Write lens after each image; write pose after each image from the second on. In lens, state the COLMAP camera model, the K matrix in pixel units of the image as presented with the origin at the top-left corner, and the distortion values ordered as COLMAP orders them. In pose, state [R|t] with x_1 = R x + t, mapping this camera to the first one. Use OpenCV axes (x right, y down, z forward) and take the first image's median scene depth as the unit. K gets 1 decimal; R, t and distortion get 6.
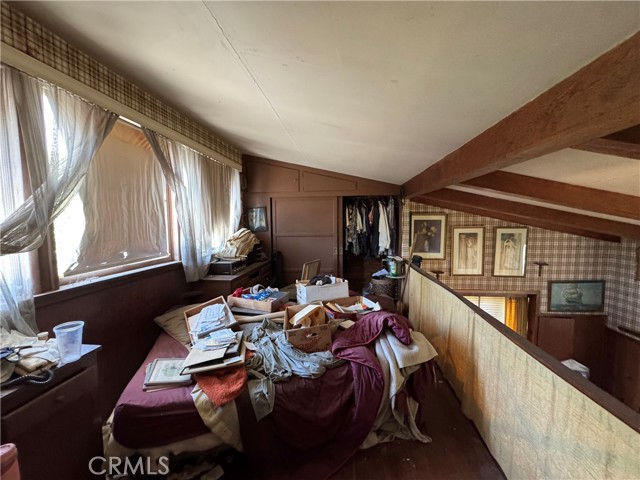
lens RADIAL K [[256.3, 0, 318.3], [0, 256.3, 237.9], [0, 0, 1]] dist [-0.006882, 0.001306]
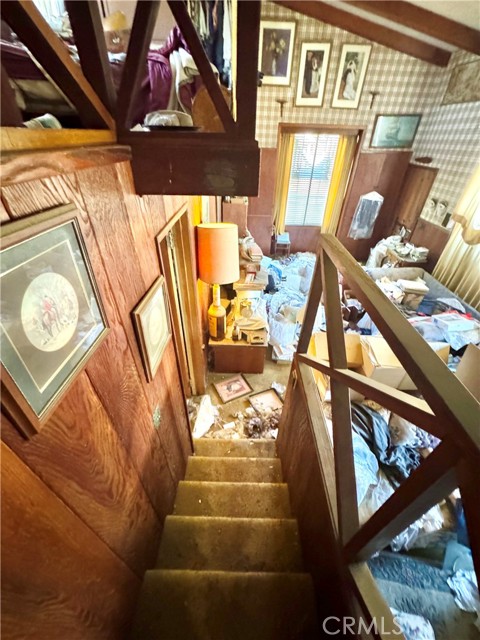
lens RADIAL K [[256.3, 0, 240.7], [0, 256.3, 322.0], [0, 0, 1]] dist [-0.006882, 0.001306]
pose [[0.995211, -0.025641, 0.094332, 0.181098], [-0.027773, 0.851059, 0.524336, 0.374736], [-0.093726, -0.524444, 0.846270, -0.366848]]
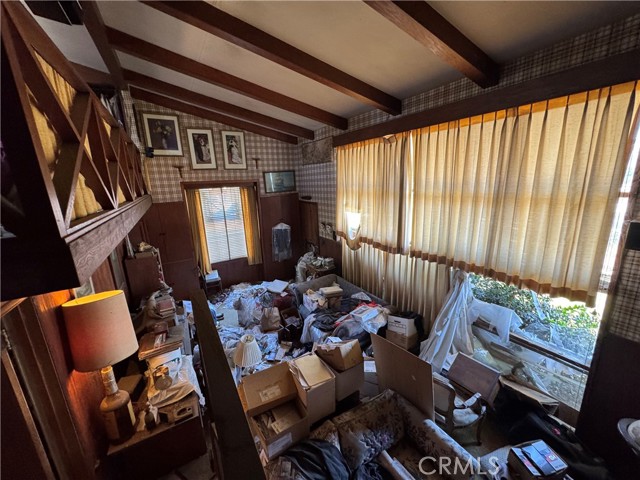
lens RADIAL K [[256.3, 0, 321.4], [0, 256.3, 240.2], [0, 0, 1]] dist [-0.006882, 0.001306]
pose [[0.800474, -0.157710, 0.578247, 0.263838], [0.076578, 0.983765, 0.162302, 0.341196], [-0.594455, -0.085638, 0.799555, -0.399039]]
